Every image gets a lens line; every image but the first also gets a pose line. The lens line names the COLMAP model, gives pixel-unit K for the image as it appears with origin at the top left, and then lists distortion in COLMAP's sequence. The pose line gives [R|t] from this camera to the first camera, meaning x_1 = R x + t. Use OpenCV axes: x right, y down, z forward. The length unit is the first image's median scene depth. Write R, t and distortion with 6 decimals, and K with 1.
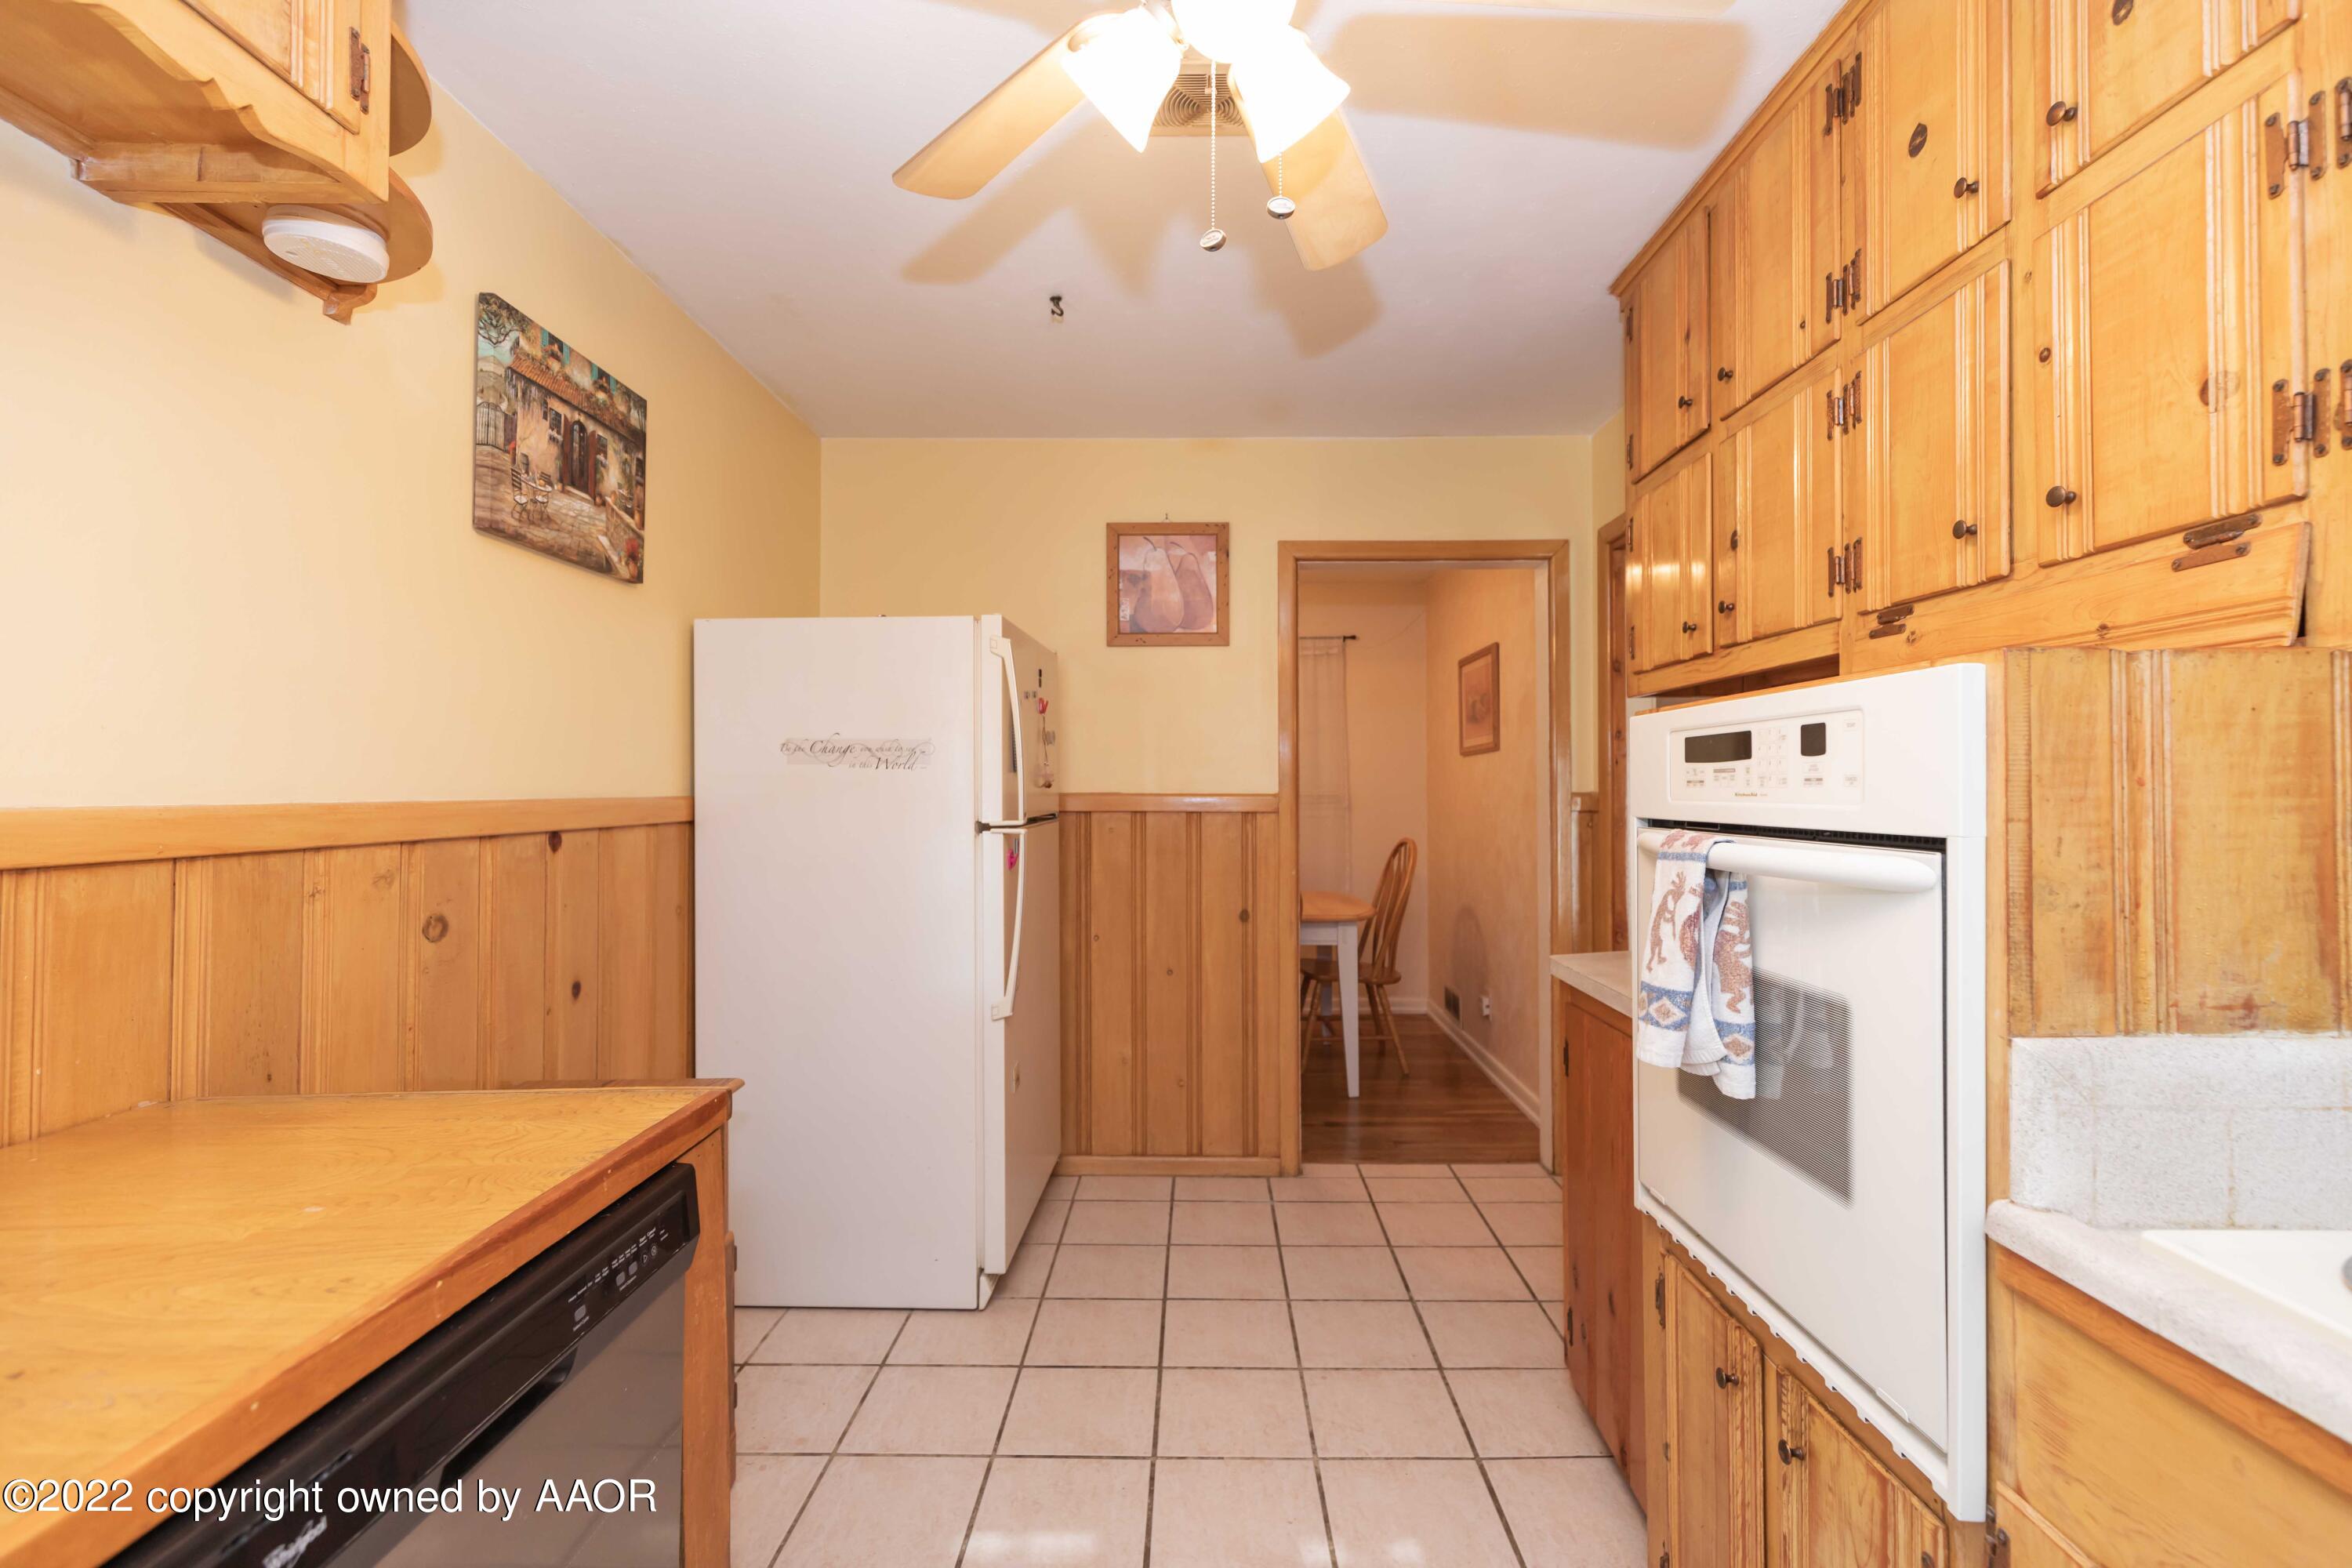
lens RADIAL K [[1040.8, 0, 1176.0], [0, 1040.8, 784.0], [0, 0, 1]] dist [0.005936, -0.003227]
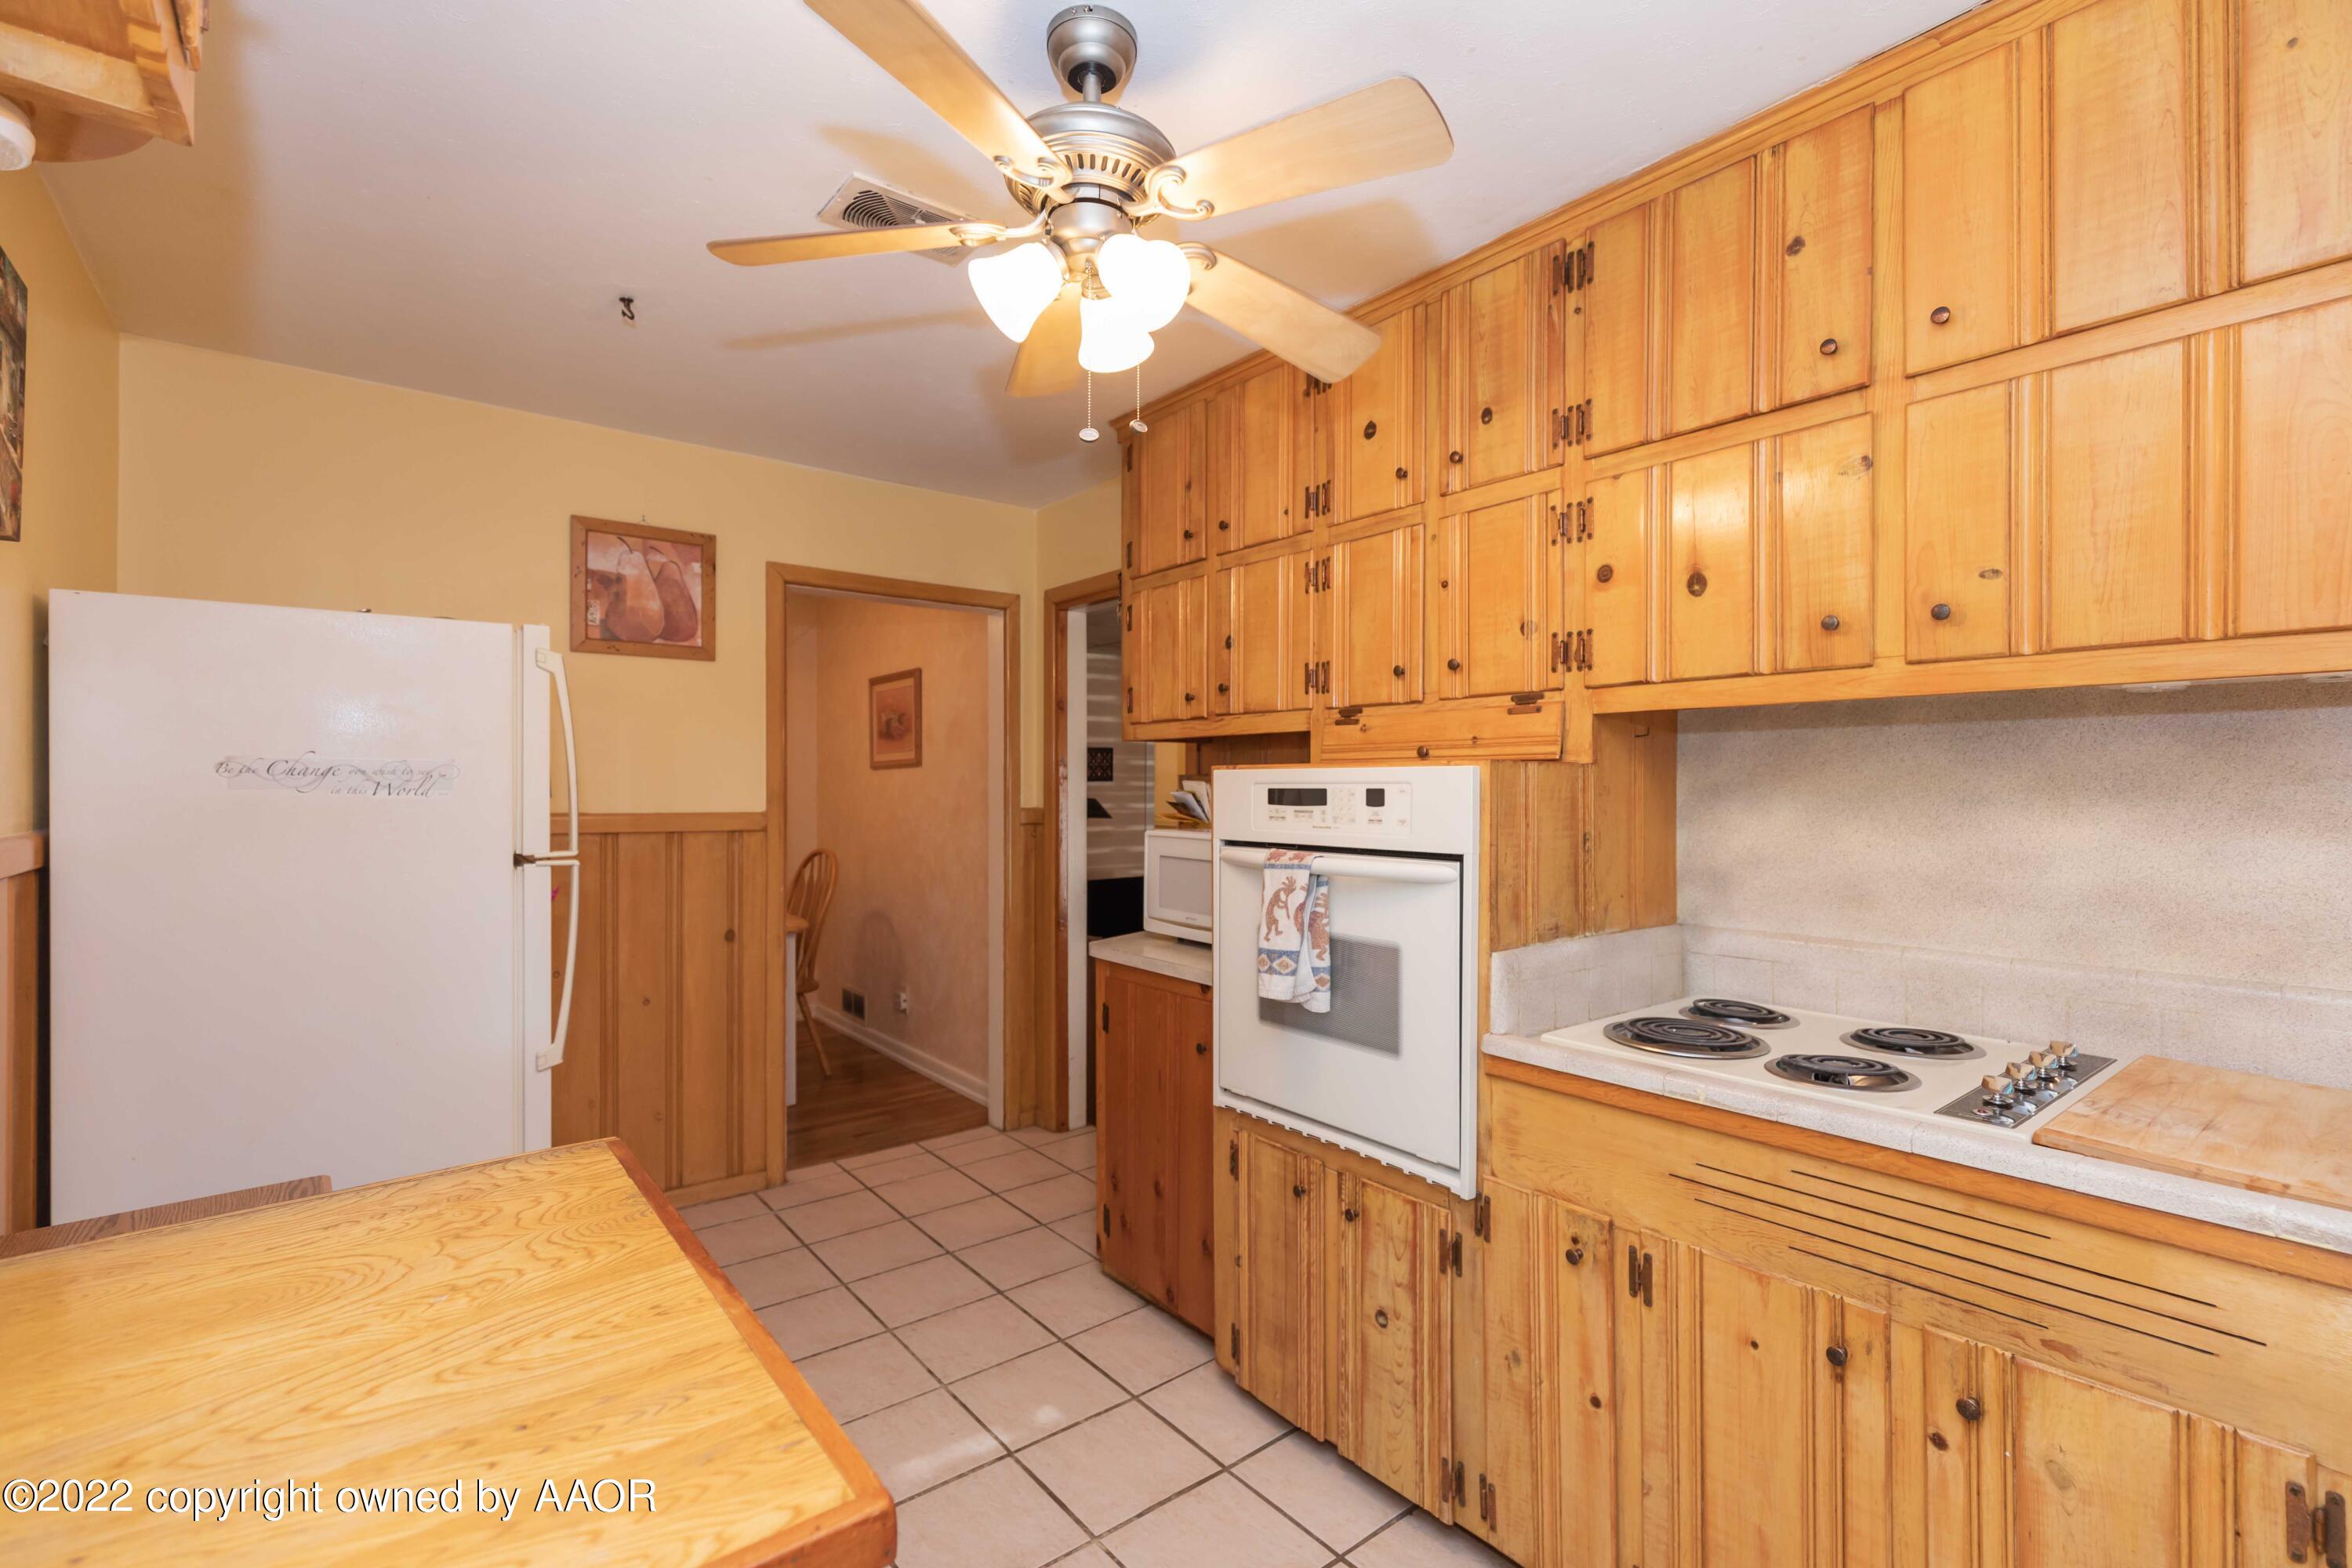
lens RADIAL K [[1057.7, 0, 1181.4], [0, 1057.7, 794.8], [0, 0, 1]] dist [0.008231, -0.000303]
pose [[0.775402, -0.002391, 0.631463, -0.529990], [-0.005461, 0.999930, 0.010493, -0.044894], [-0.631444, -0.011585, 0.775335, -0.115614]]
